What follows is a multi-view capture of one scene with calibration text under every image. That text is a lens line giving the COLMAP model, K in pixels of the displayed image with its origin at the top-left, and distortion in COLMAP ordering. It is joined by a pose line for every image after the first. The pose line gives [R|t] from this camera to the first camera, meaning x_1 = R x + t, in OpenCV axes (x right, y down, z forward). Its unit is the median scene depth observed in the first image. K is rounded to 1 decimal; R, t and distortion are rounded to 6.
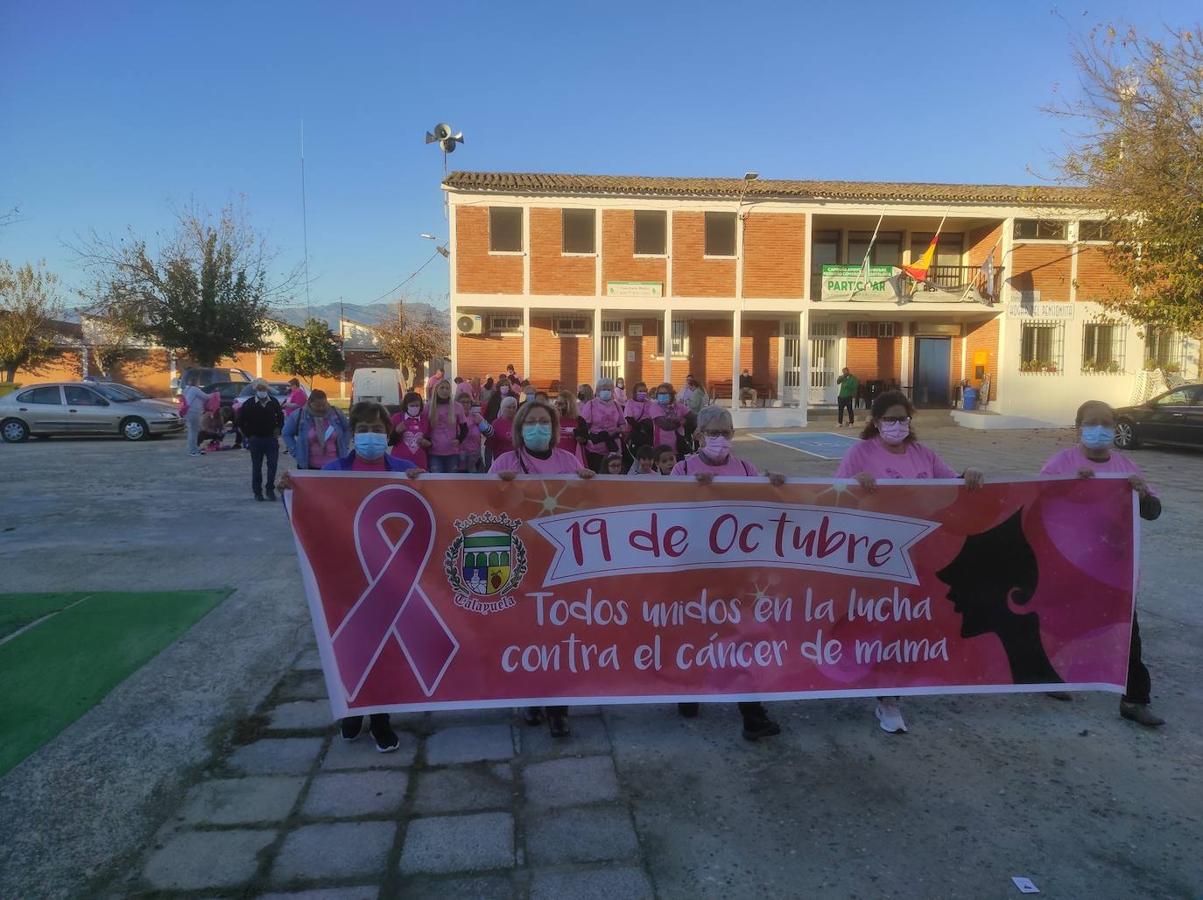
lens RADIAL K [[909.3, 0, 607.4], [0, 909.3, 388.8], [0, 0, 1]] dist [0.061755, -0.084133]
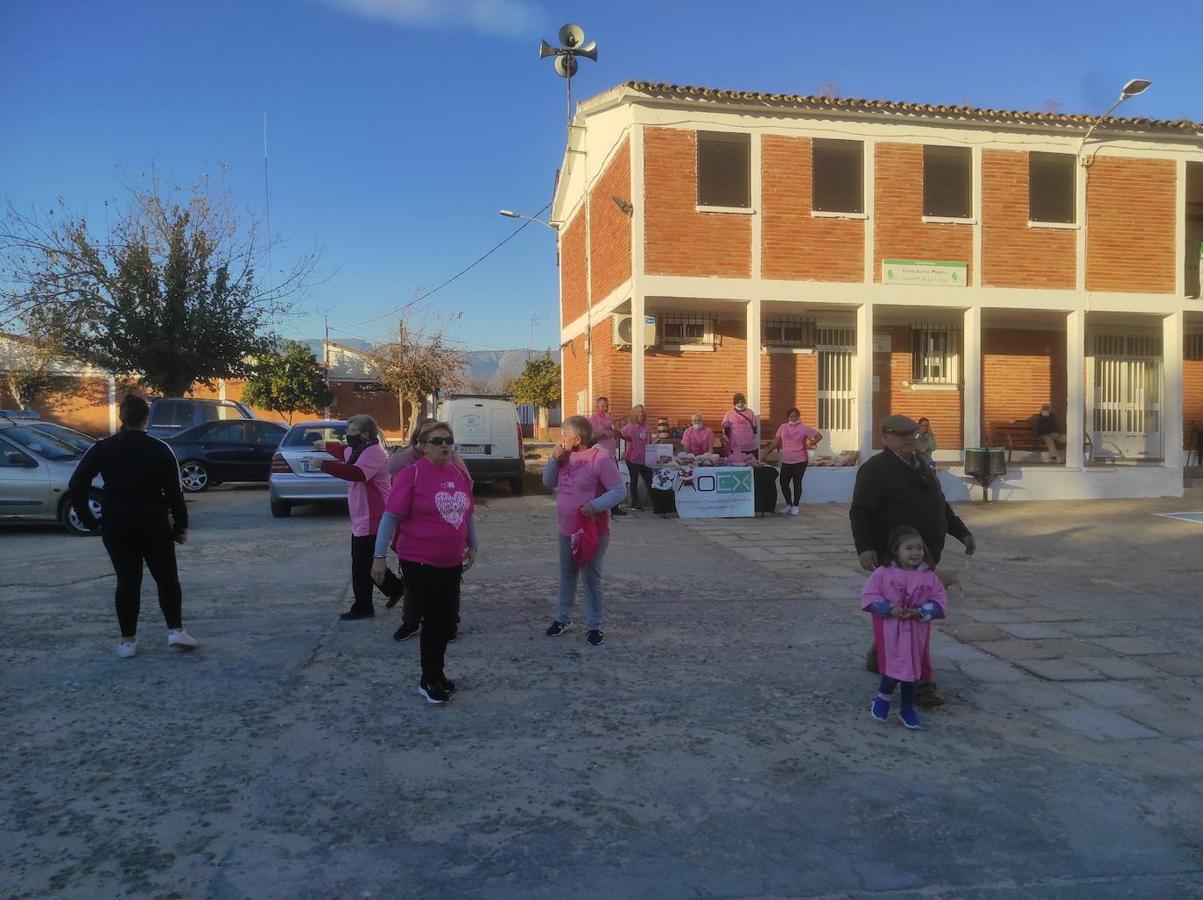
lens RADIAL K [[877.5, 0, 601.6], [0, 877.5, 420.6], [0, 0, 1]] dist [0.052593, -0.056341]
pose [[0.996899, 0.004665, 0.078559, -0.236055], [-0.004220, 0.999974, -0.005832, -0.005381], [-0.078584, 0.005482, 0.996892, 0.424742]]
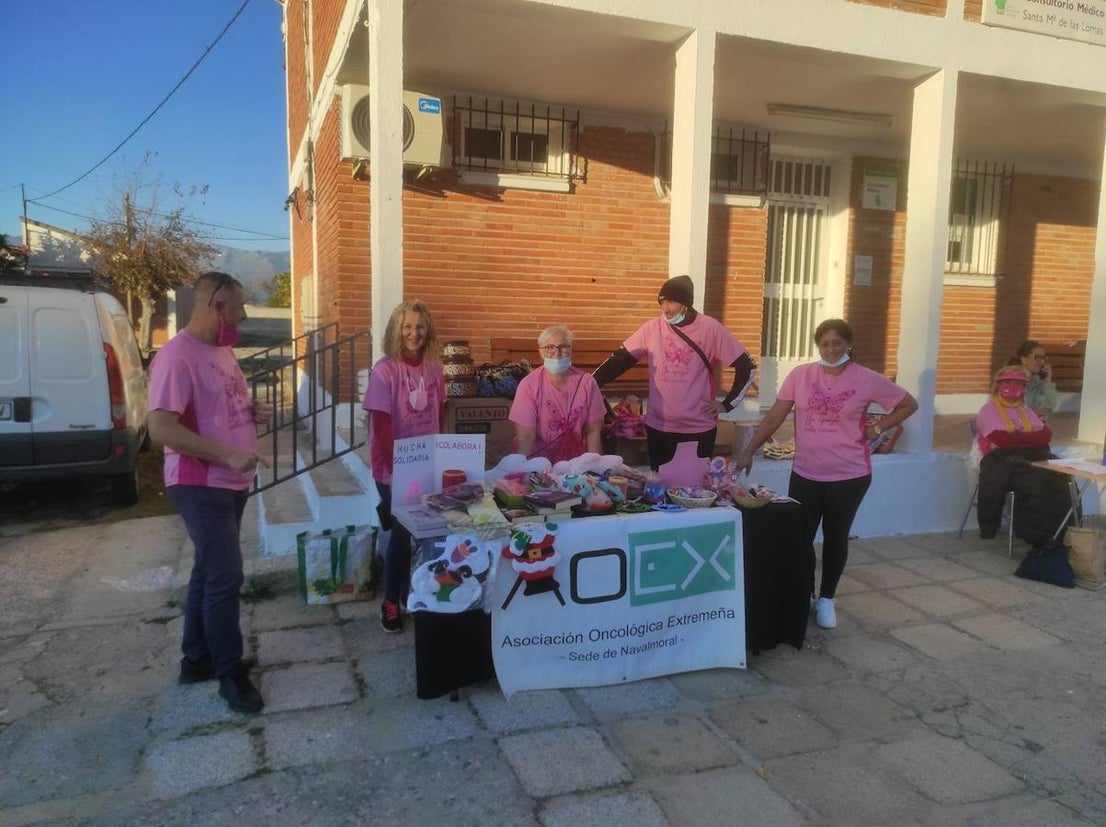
lens RADIAL K [[806.8, 0, 553.1], [0, 806.8, 386.4], [0, 0, 1]] dist [0.052593, -0.056341]
pose [[0.968400, -0.005775, 0.249334, -0.176834], [-0.012375, 0.997388, 0.071166, -0.013859], [-0.249094, -0.072002, 0.965799, 0.800154]]
